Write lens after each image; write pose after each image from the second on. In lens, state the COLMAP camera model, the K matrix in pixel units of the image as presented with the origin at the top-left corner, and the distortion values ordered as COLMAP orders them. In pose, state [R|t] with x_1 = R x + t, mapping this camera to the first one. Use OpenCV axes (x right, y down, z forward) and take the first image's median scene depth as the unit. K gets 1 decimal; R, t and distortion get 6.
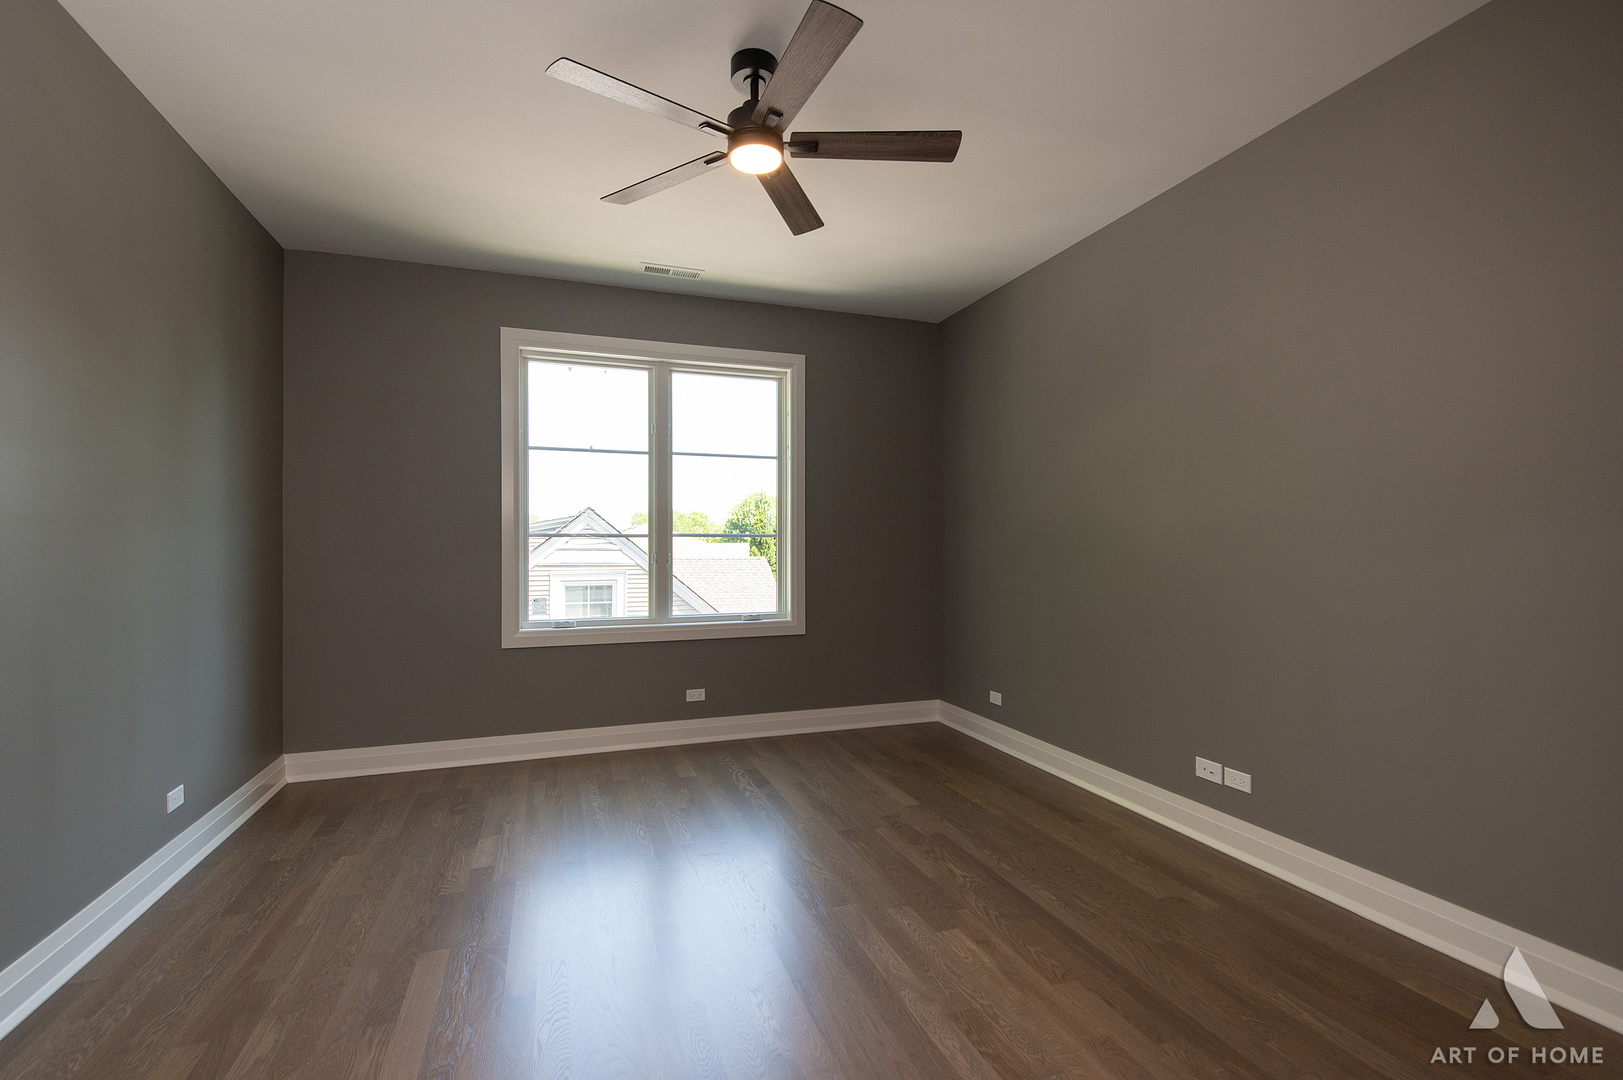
lens RADIAL K [[689.1, 0, 811.5], [0, 689.1, 540.0], [0, 0, 1]] dist [0.028875, -0.017605]
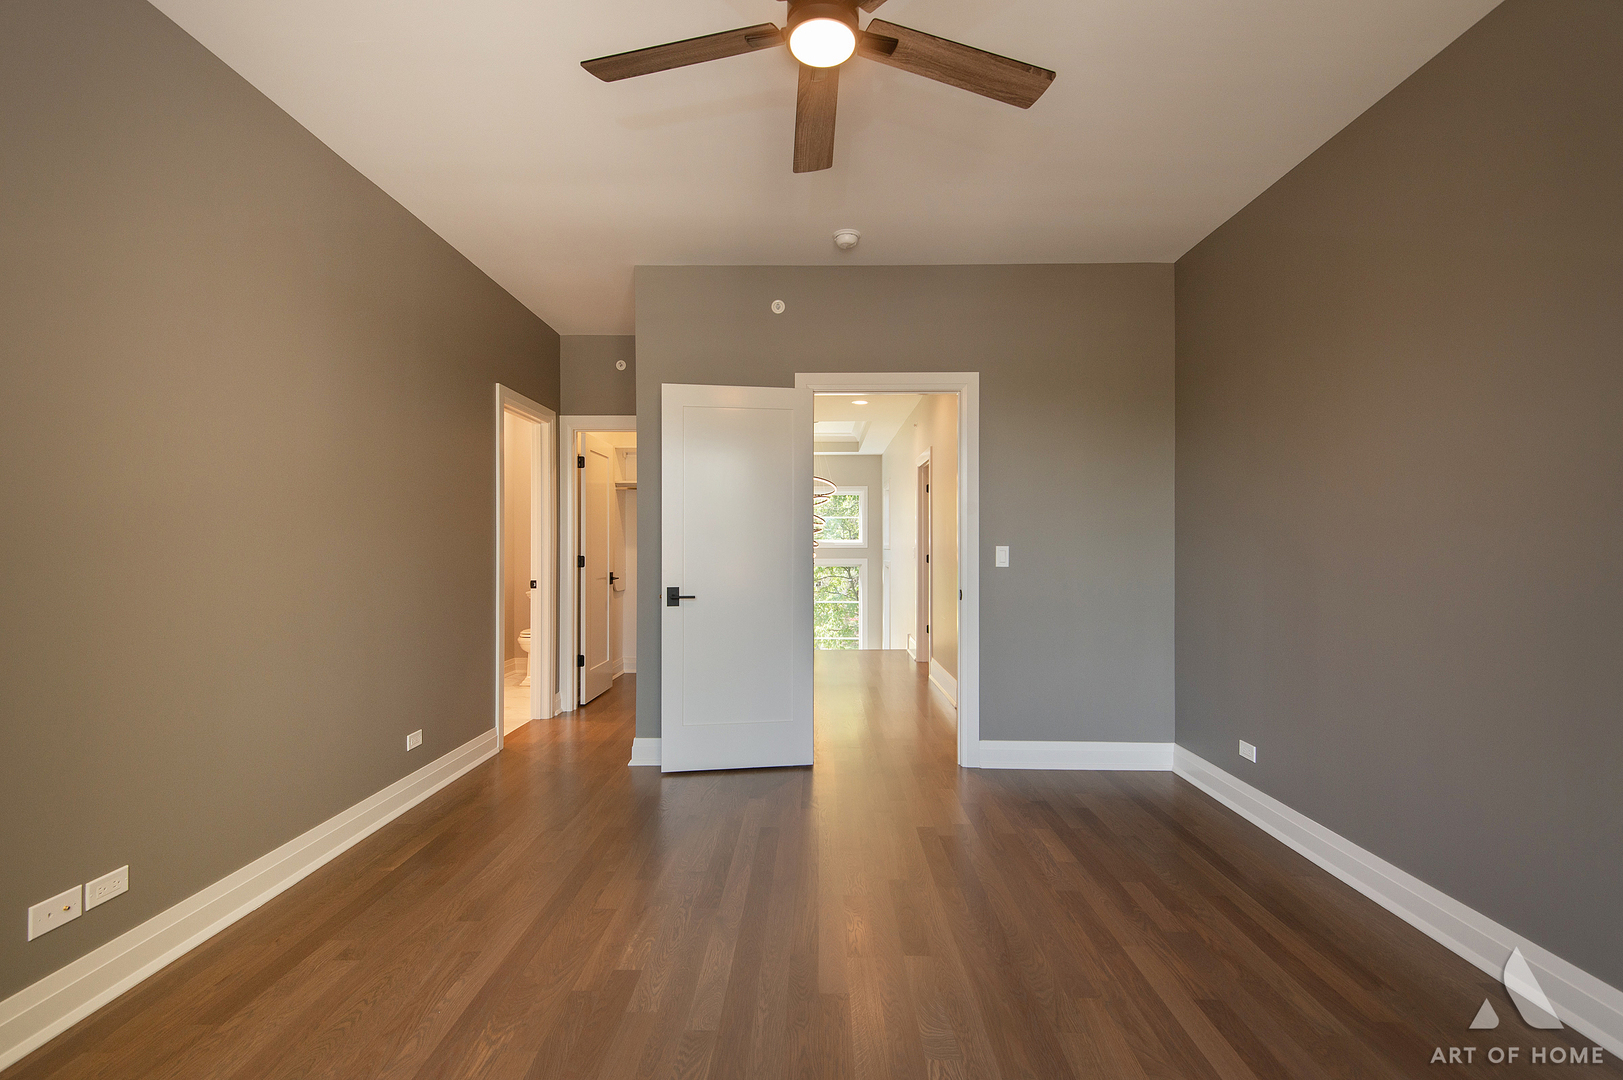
lens RADIAL K [[736.5, 0, 807.1], [0, 736.5, 543.0], [0, 0, 1]] dist [0.035570, -0.023490]
pose [[-0.934569, 0.003115, 0.355769, -0.348856], [-0.003419, 0.999837, -0.017737, 0.022191], [-0.355766, -0.017793, -0.934406, 1.734442]]
